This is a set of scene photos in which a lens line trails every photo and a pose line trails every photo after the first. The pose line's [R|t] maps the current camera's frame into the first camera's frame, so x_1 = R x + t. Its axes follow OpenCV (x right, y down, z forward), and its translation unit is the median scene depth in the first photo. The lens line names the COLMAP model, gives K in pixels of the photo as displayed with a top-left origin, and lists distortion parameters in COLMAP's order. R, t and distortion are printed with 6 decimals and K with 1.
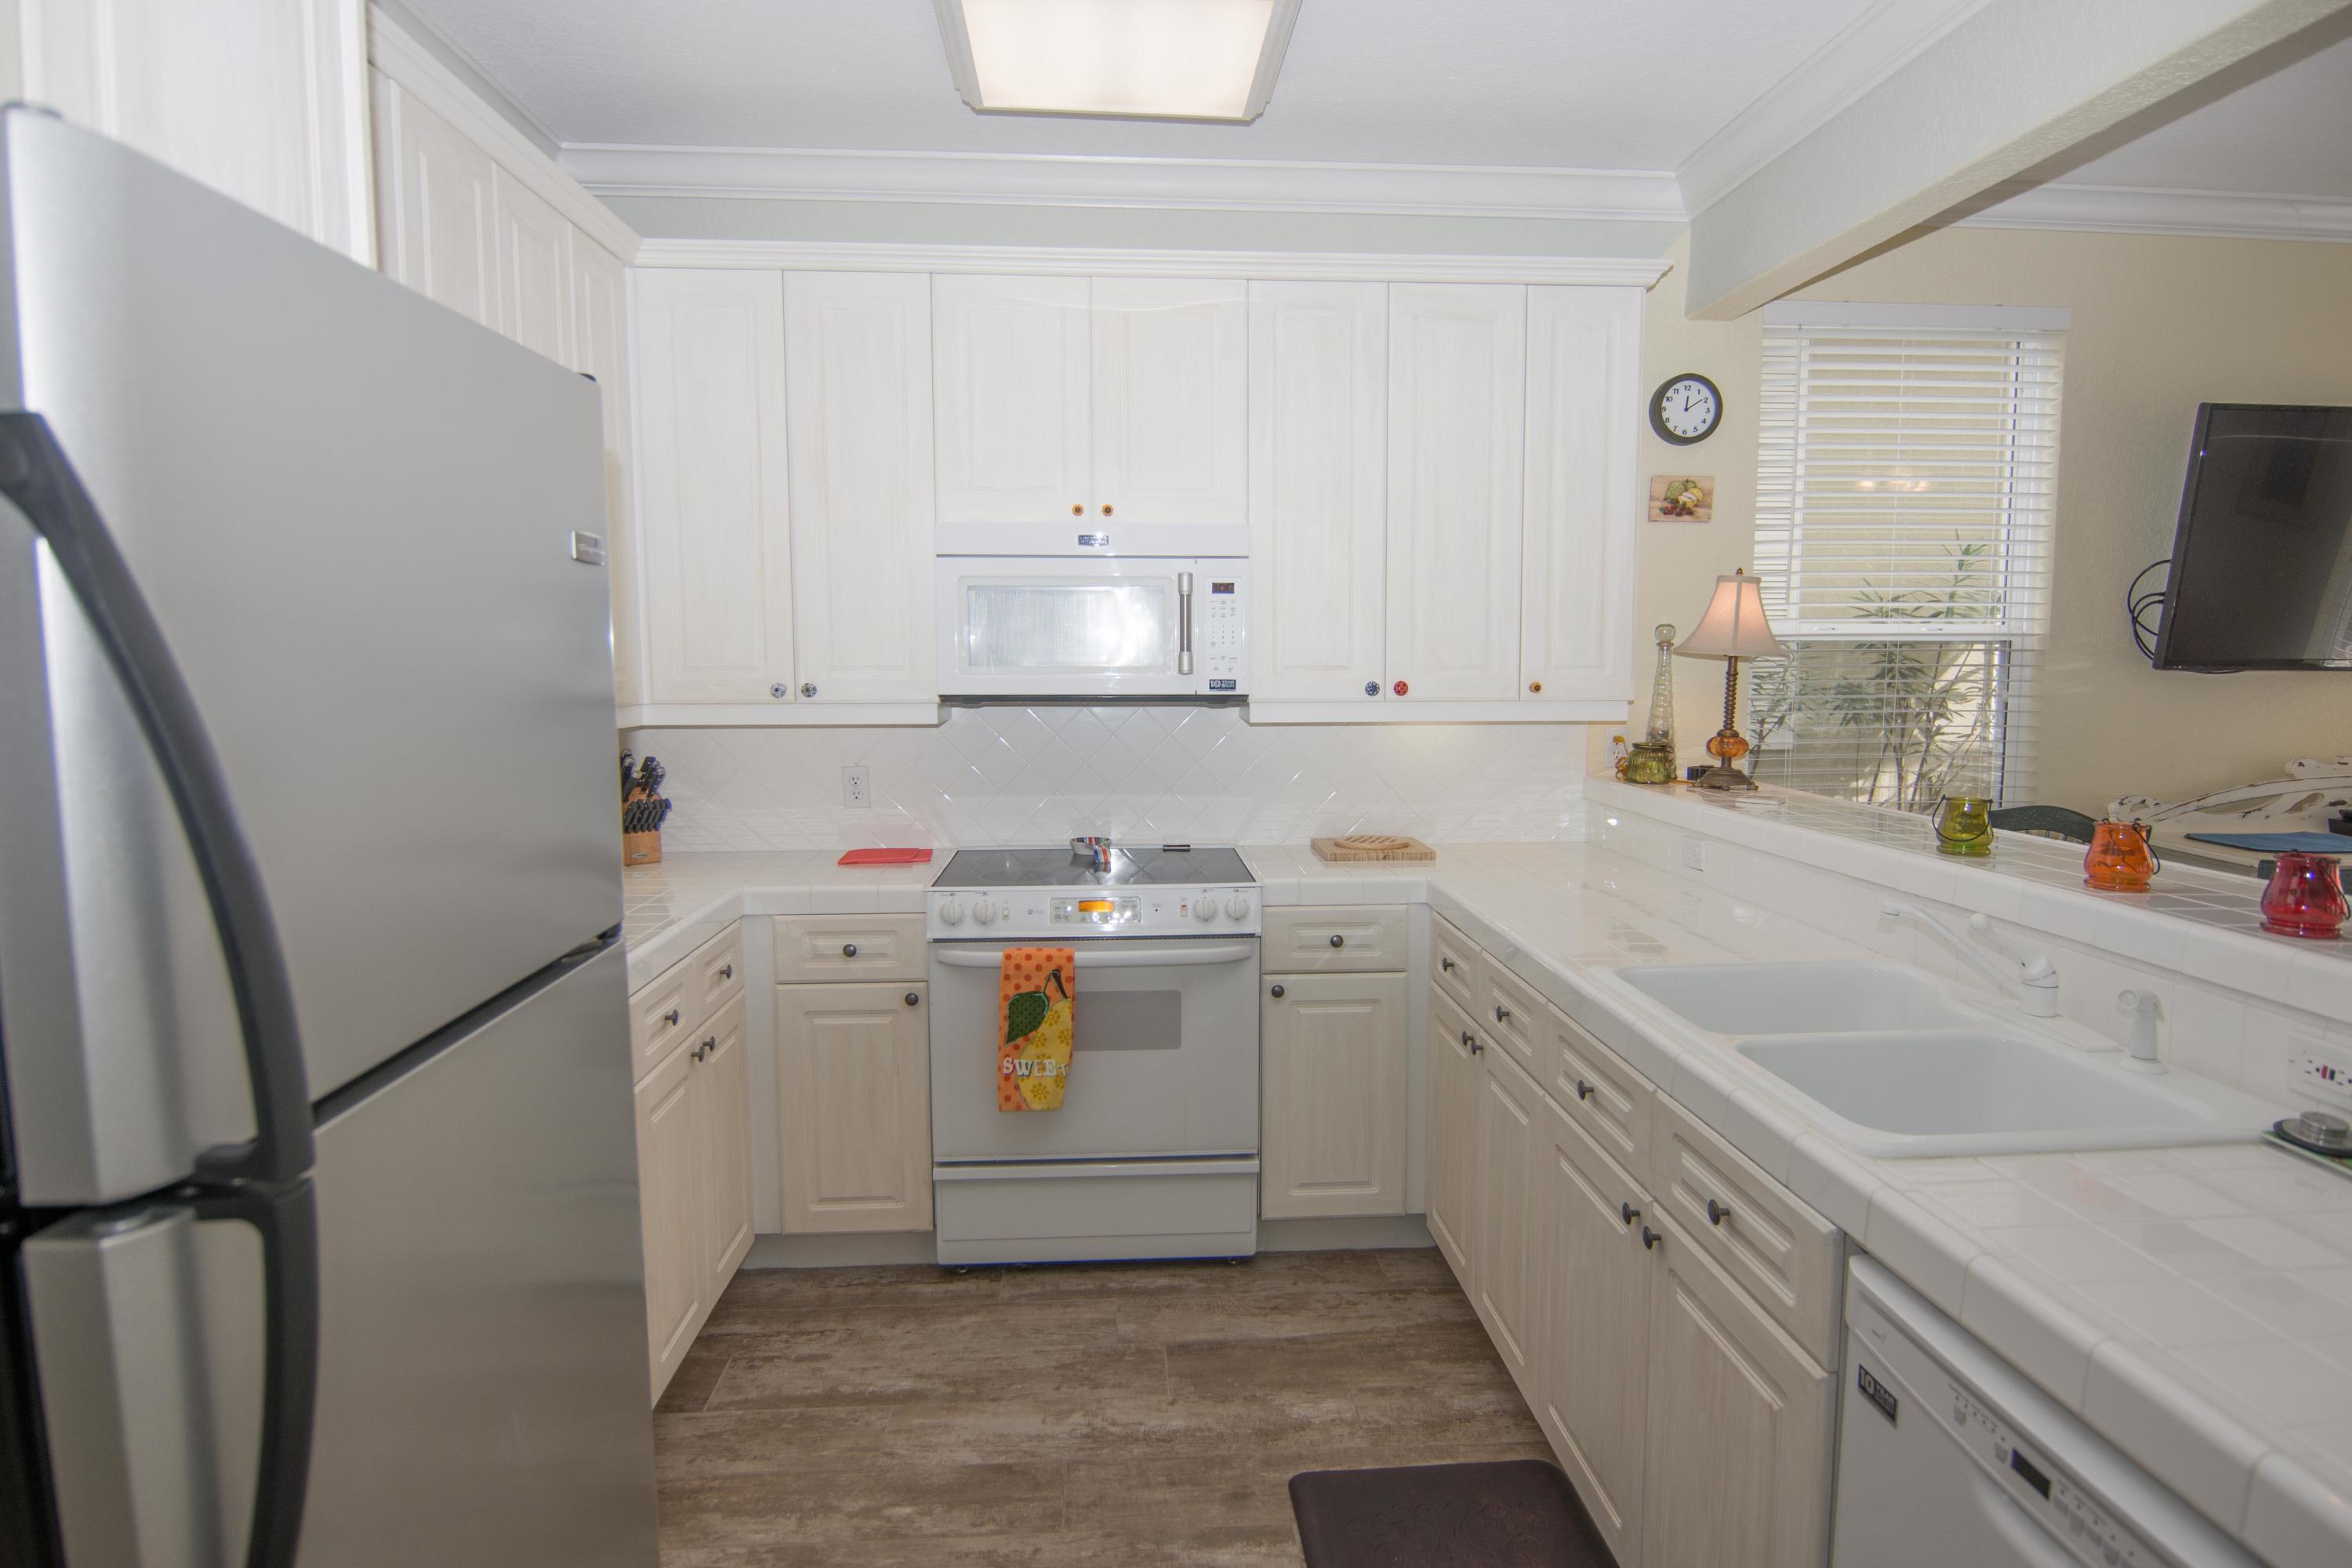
lens RADIAL K [[1237.6, 0, 1178.9], [0, 1237.6, 775.4], [0, 0, 1]] dist [-0.007476, -0.009335]
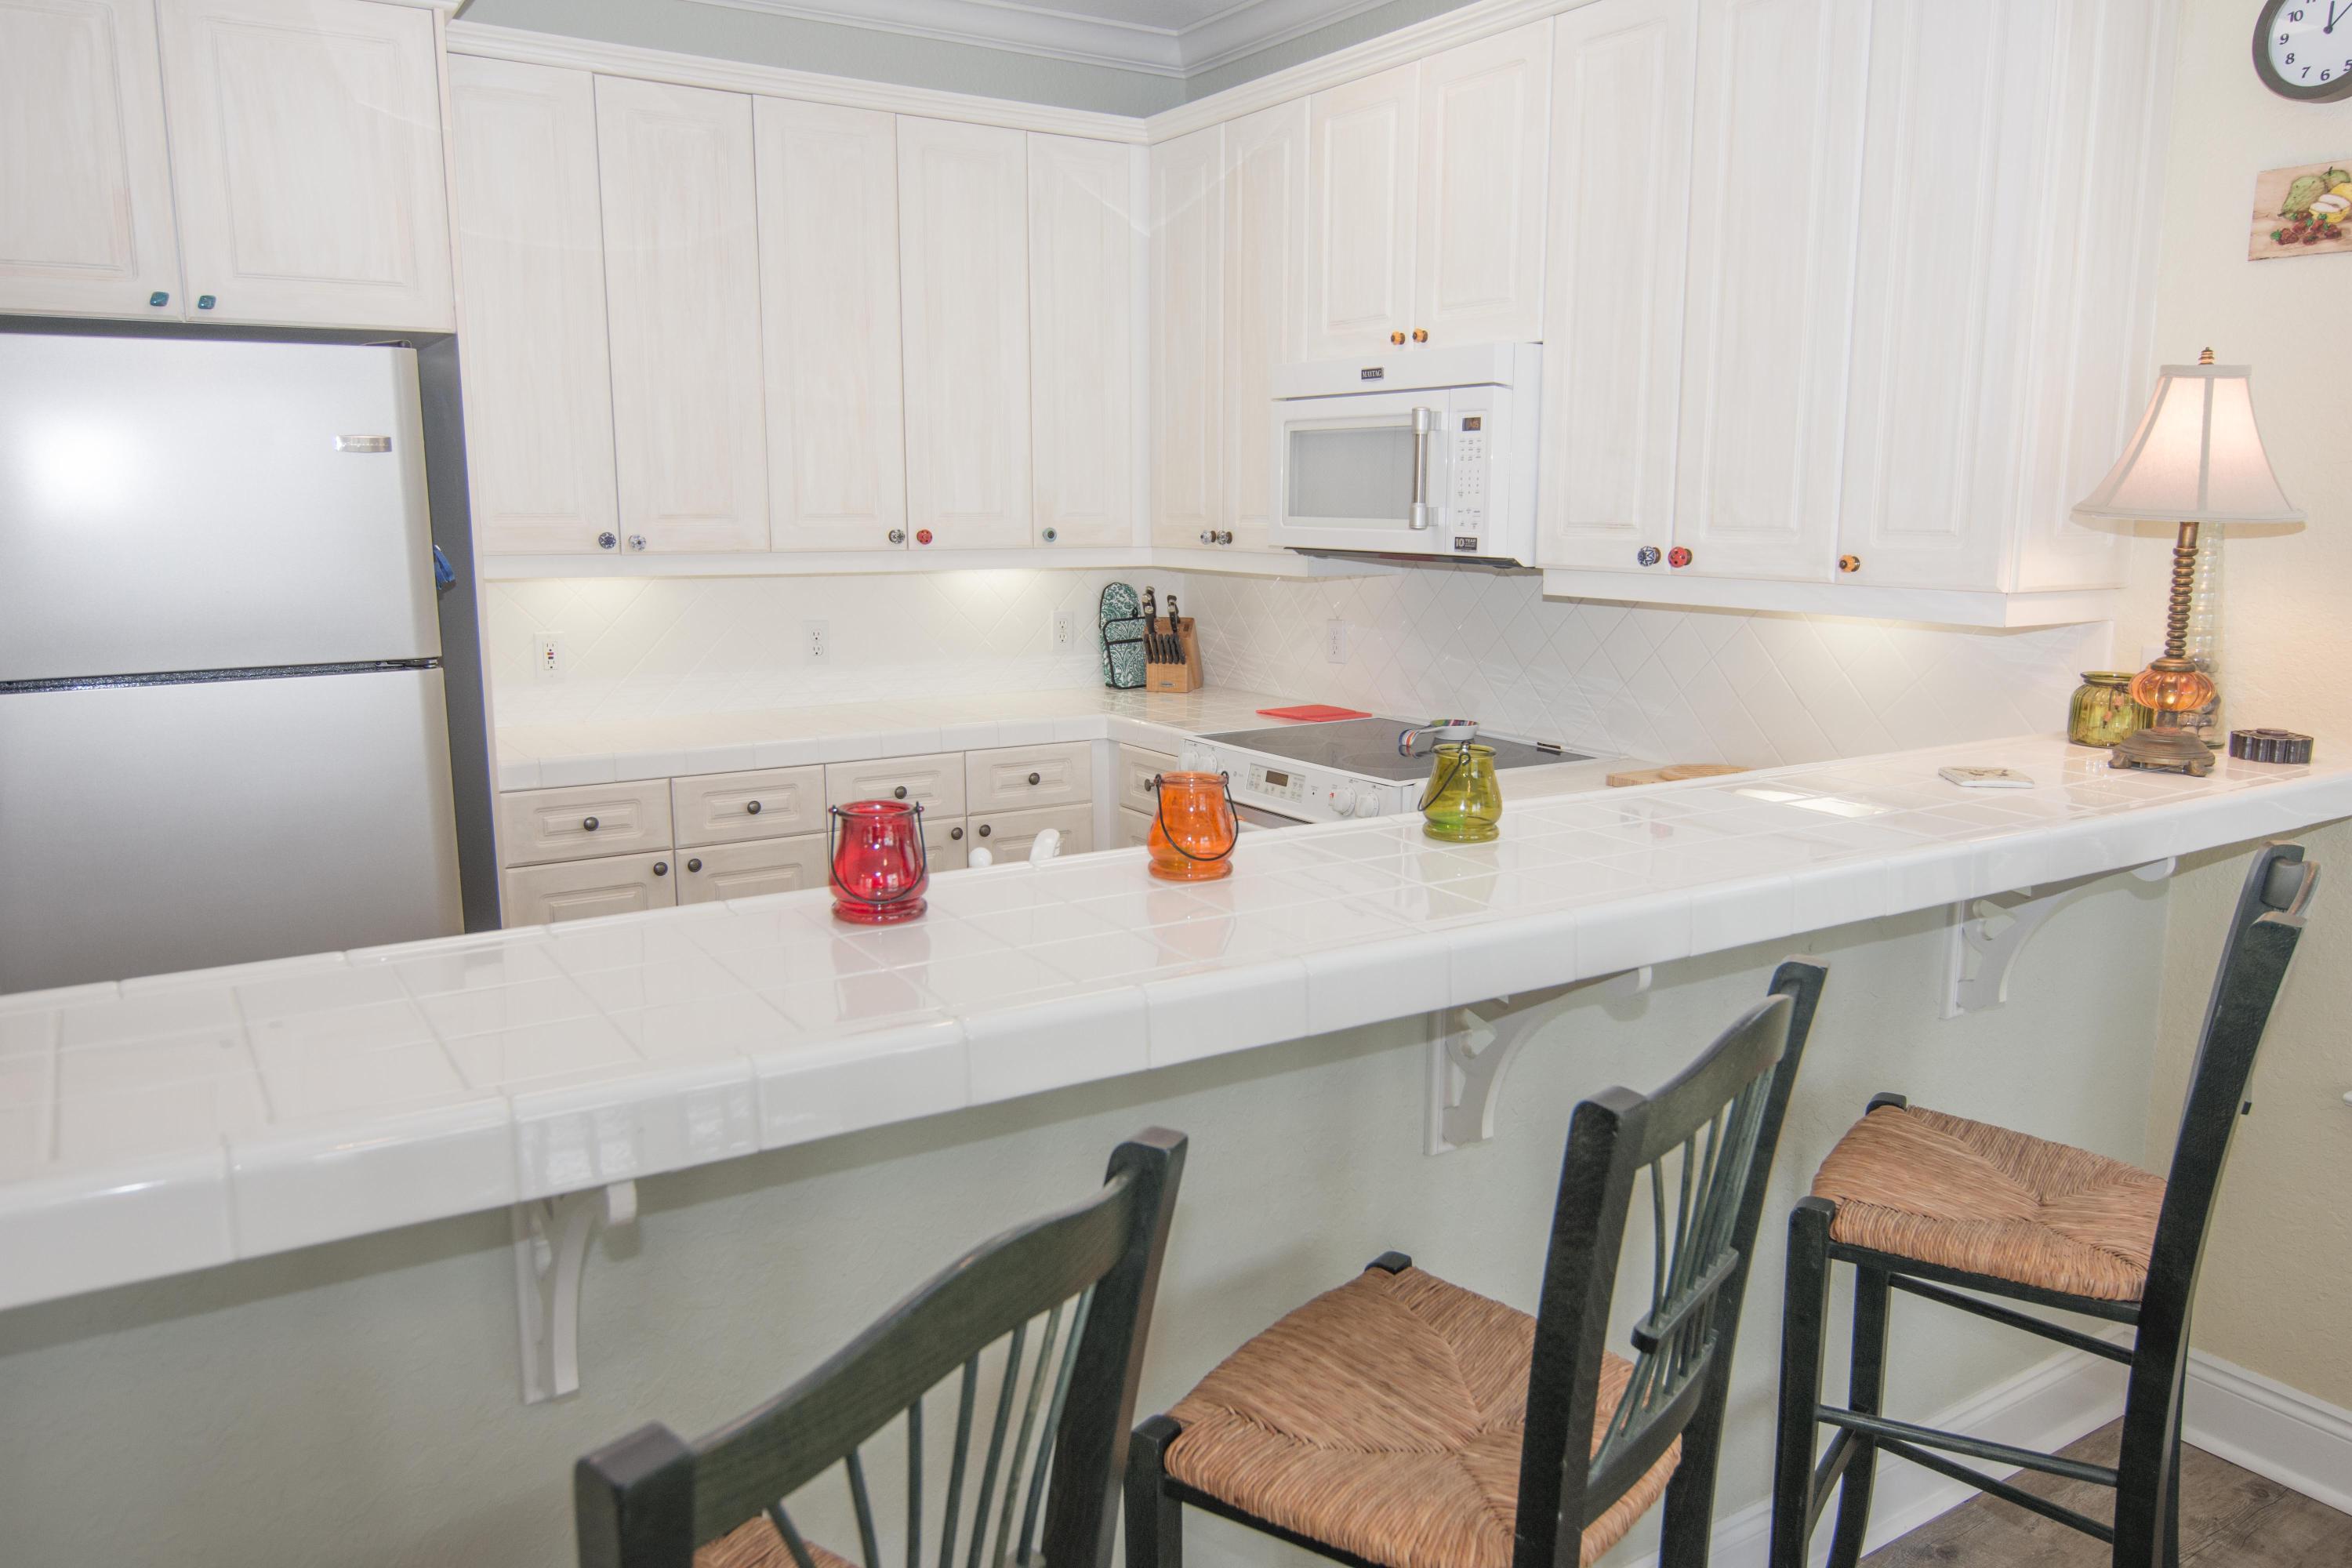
lens RADIAL K [[1666.0, 0, 1178.5], [0, 1666.0, 783.2], [0, 0, 1]] dist [-0.005864, -0.002080]
pose [[0.490881, 0.151741, -0.857911, 0.868337], [-0.092710, 0.988222, 0.121742, -0.032094], [0.866280, 0.019776, 0.499167, 0.278312]]
